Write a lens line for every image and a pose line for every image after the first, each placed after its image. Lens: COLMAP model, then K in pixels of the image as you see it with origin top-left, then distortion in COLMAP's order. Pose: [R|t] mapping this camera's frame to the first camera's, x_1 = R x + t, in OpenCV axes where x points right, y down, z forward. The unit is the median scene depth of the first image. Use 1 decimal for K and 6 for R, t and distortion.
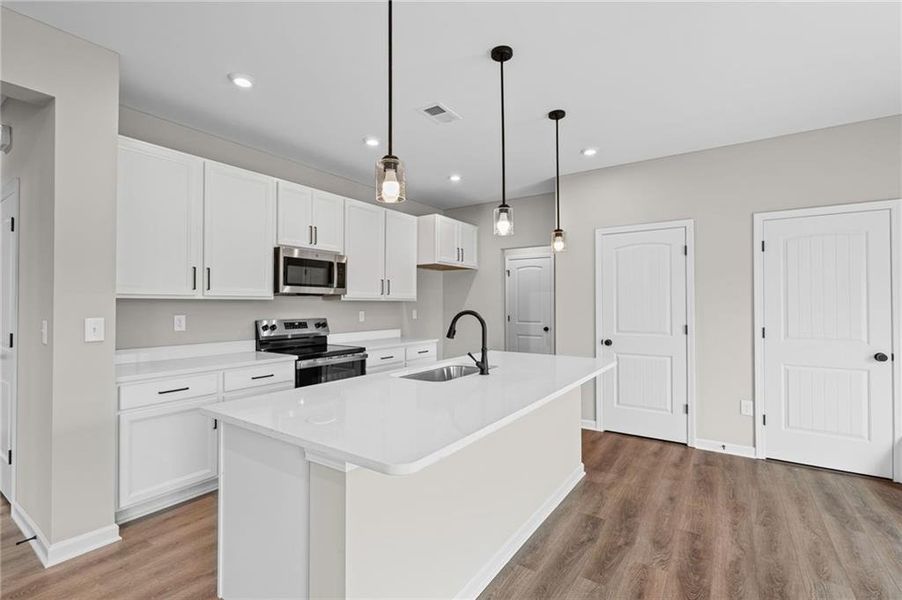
lens RADIAL K [[410.7, 0, 446.5], [0, 410.7, 298.3], [0, 0, 1]] dist [0.000384, 0.000041]
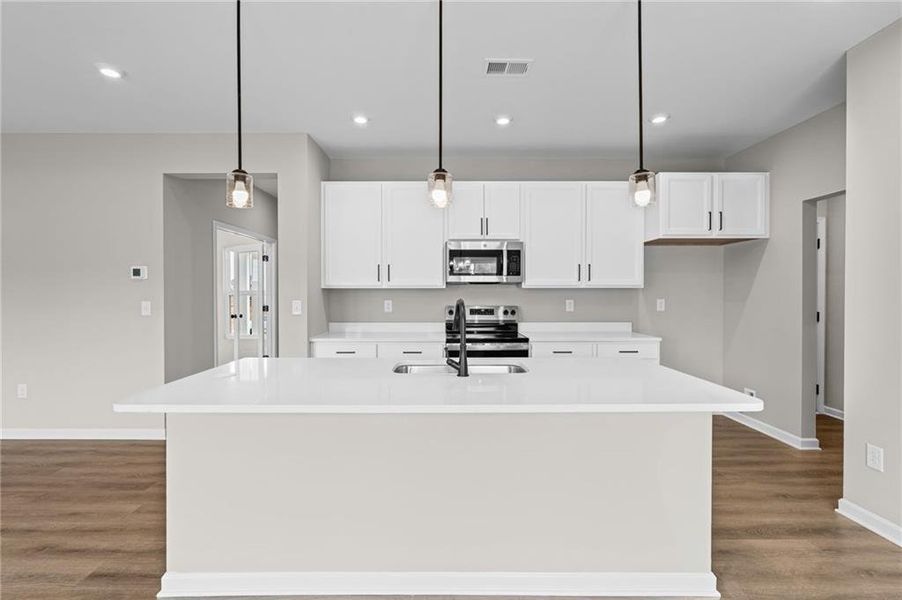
lens RADIAL K [[410.7, 0, 446.5], [0, 410.7, 298.3], [0, 0, 1]] dist [0.000384, 0.000041]
pose [[0.575788, 0.010751, -0.817528, 0.500161], [0.013160, 0.999662, 0.022415, 0.005662], [0.817493, -0.023665, 0.575452, 0.326830]]
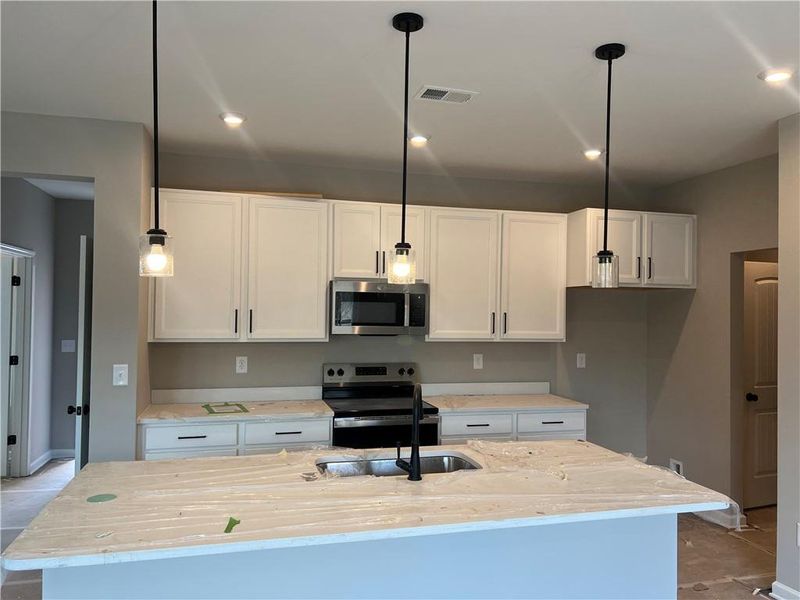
lens RADIAL K [[598.0, 0, 400.0], [0, 598.0, 300.0], [0, 0, 1]] dist [0.103518, -0.144751]
pose [[0.767526, 0.001574, -0.641016, 0.481357], [-0.006386, 0.999966, -0.005190, -0.075670], [0.640987, 0.008077, 0.767510, 0.125433]]
